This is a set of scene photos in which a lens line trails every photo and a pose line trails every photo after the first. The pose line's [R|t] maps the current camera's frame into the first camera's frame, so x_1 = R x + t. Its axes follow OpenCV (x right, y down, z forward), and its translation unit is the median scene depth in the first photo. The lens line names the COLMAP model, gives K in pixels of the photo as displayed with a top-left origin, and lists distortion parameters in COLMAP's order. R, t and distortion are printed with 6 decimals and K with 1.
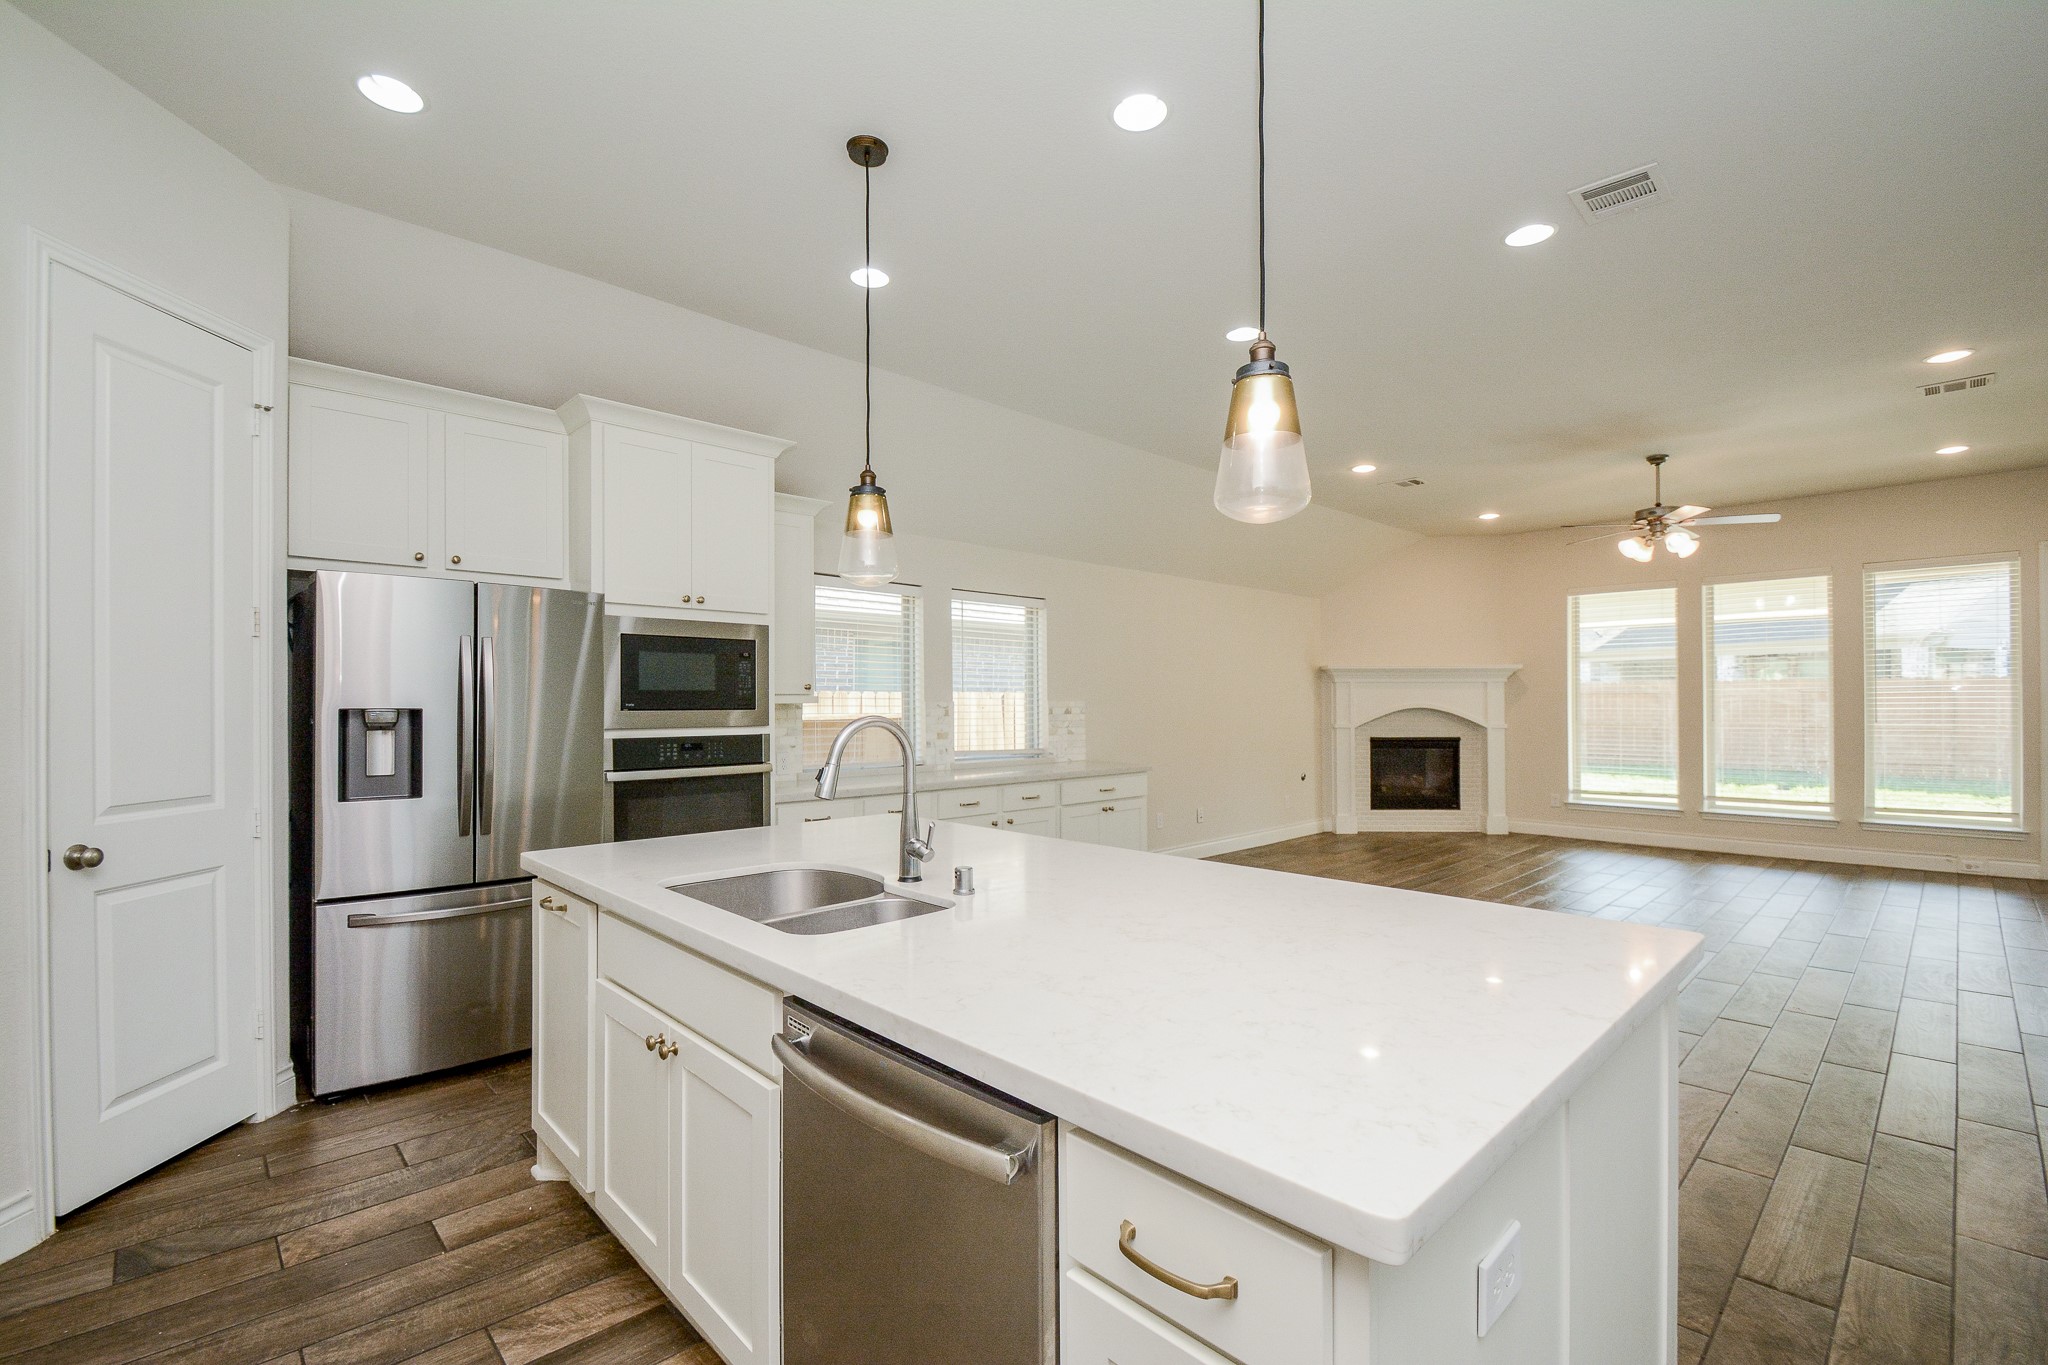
lens RADIAL K [[893.3, 0, 1017.2], [0, 893.3, 697.8], [0, 0, 1]] dist [0.013959, -0.016581]
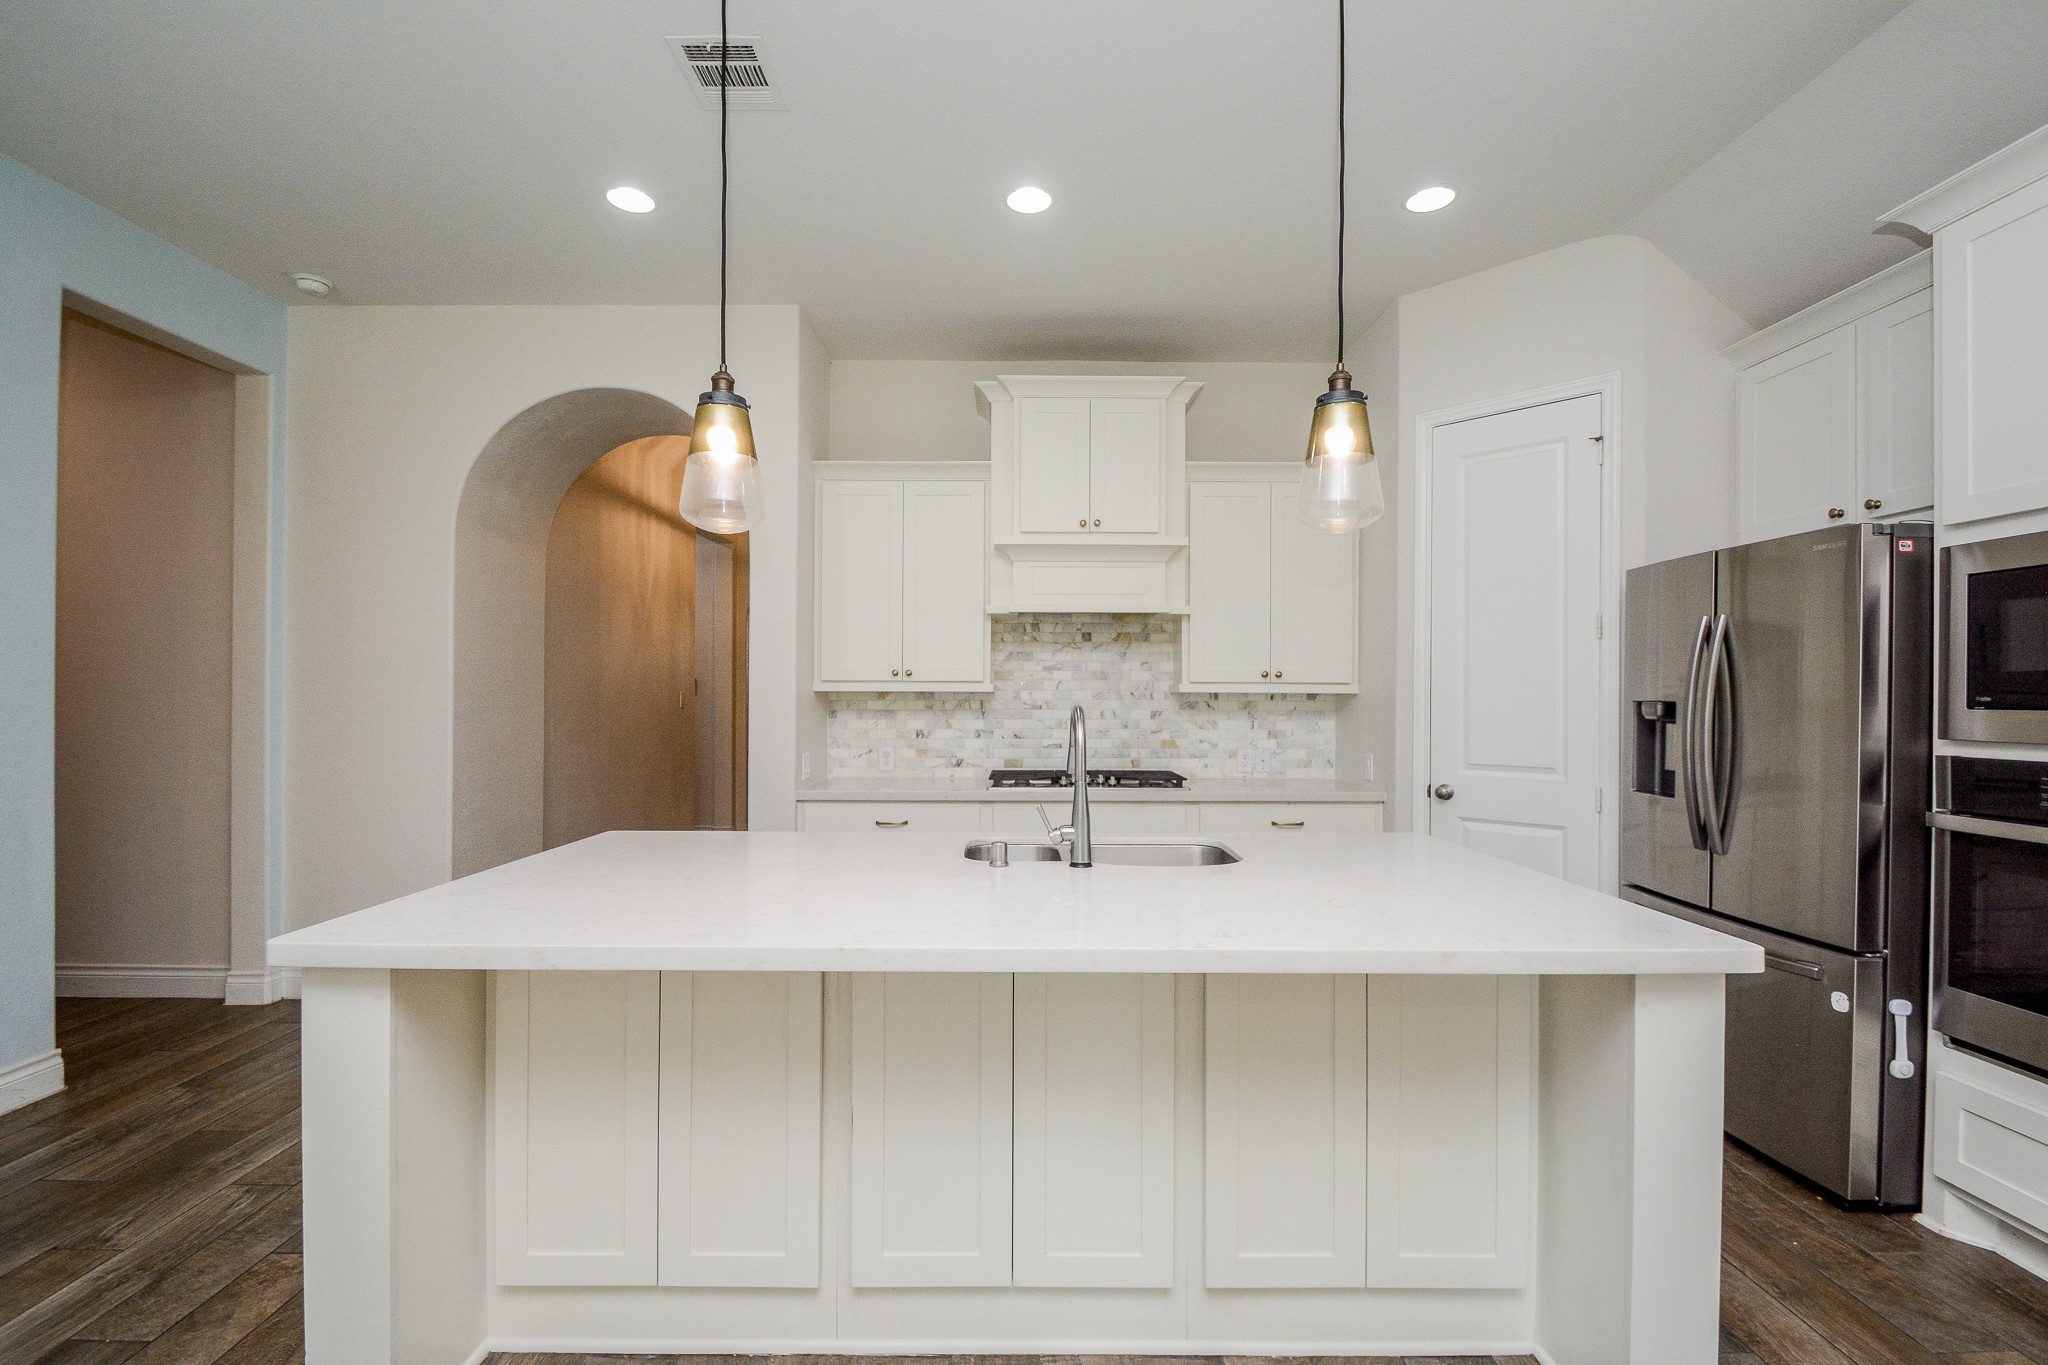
lens RADIAL K [[903.2, 0, 1020.3], [0, 903.2, 700.4], [0, 0, 1]] dist [0.010508, -0.015262]
pose [[-0.684445, 0.003038, -0.729058, 0.361935], [0.001936, 0.999995, 0.002349, 0.005832], [0.729062, 0.000196, -0.684448, 0.880181]]
